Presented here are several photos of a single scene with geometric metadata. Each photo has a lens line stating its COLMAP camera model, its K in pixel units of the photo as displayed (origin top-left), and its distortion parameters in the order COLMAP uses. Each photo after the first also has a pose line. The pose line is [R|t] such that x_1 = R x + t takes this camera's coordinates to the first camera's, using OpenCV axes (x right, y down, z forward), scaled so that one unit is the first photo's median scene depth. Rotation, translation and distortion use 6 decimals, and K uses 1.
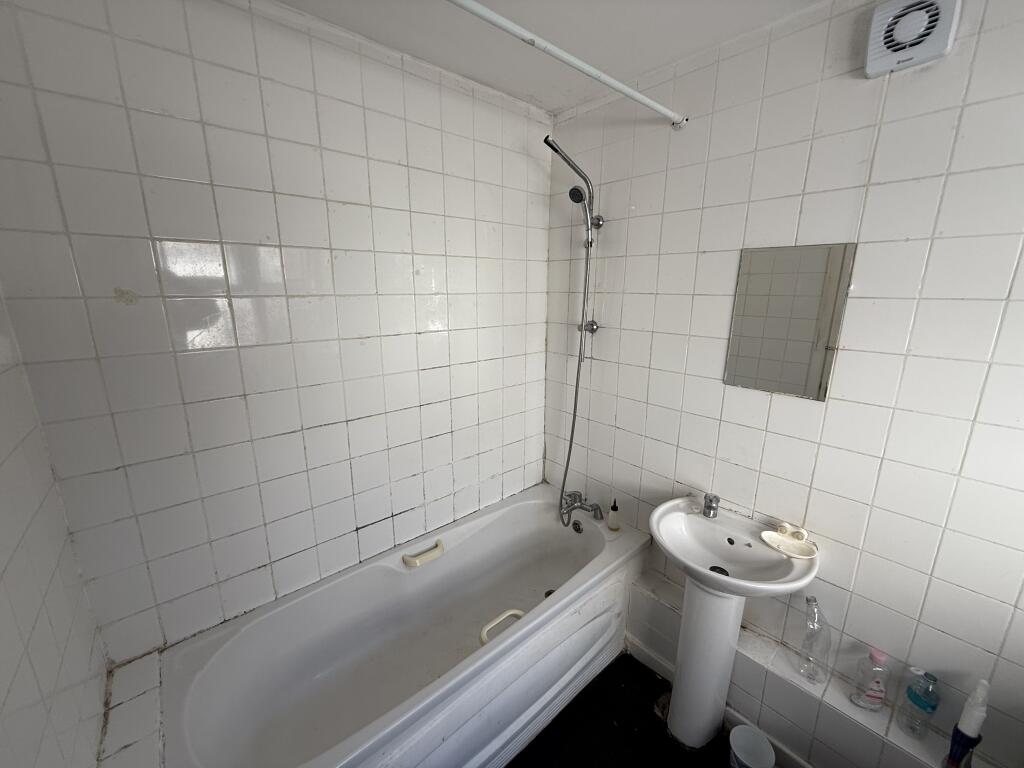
lens RADIAL K [[411.5, 0, 512.9], [0, 411.5, 382.2], [0, 0, 1]] dist [0.002225, 0.000046]
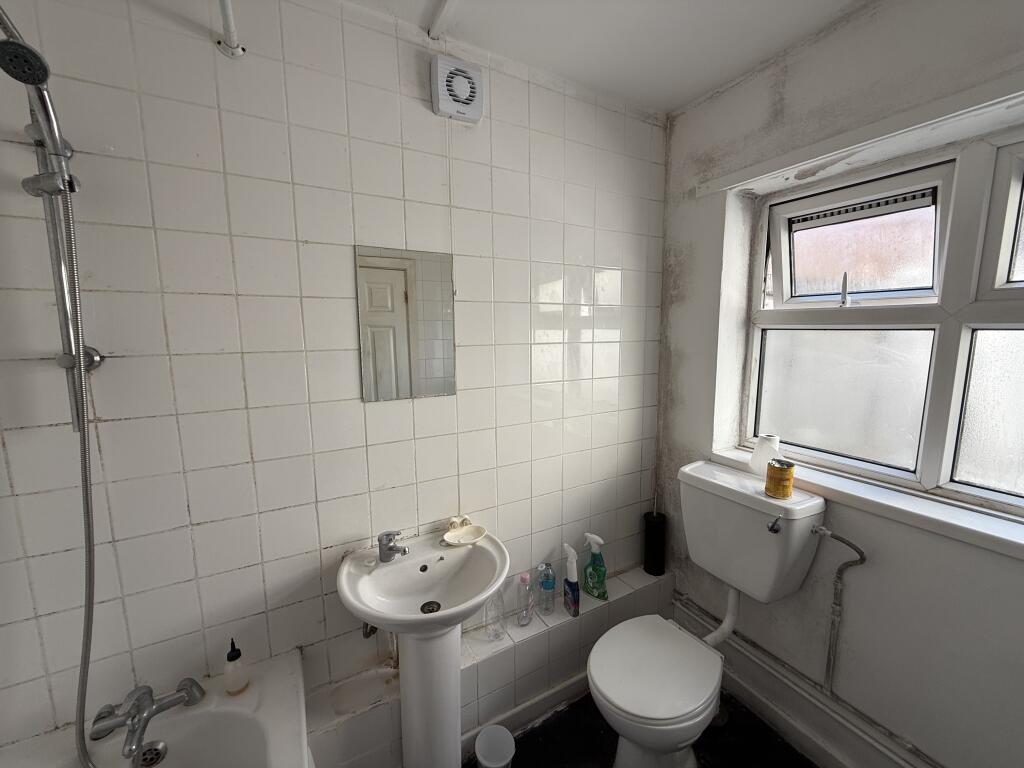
lens RADIAL K [[411.5, 0, 512.9], [0, 411.5, 385.6], [0, 0, 1]] dist [0.002225, 0.000046]
pose [[0.205070, -0.135636, 0.969303, -0.251666], [0.235965, 0.967990, 0.085531, -0.030874], [-0.949877, 0.211182, 0.230511, 0.530762]]
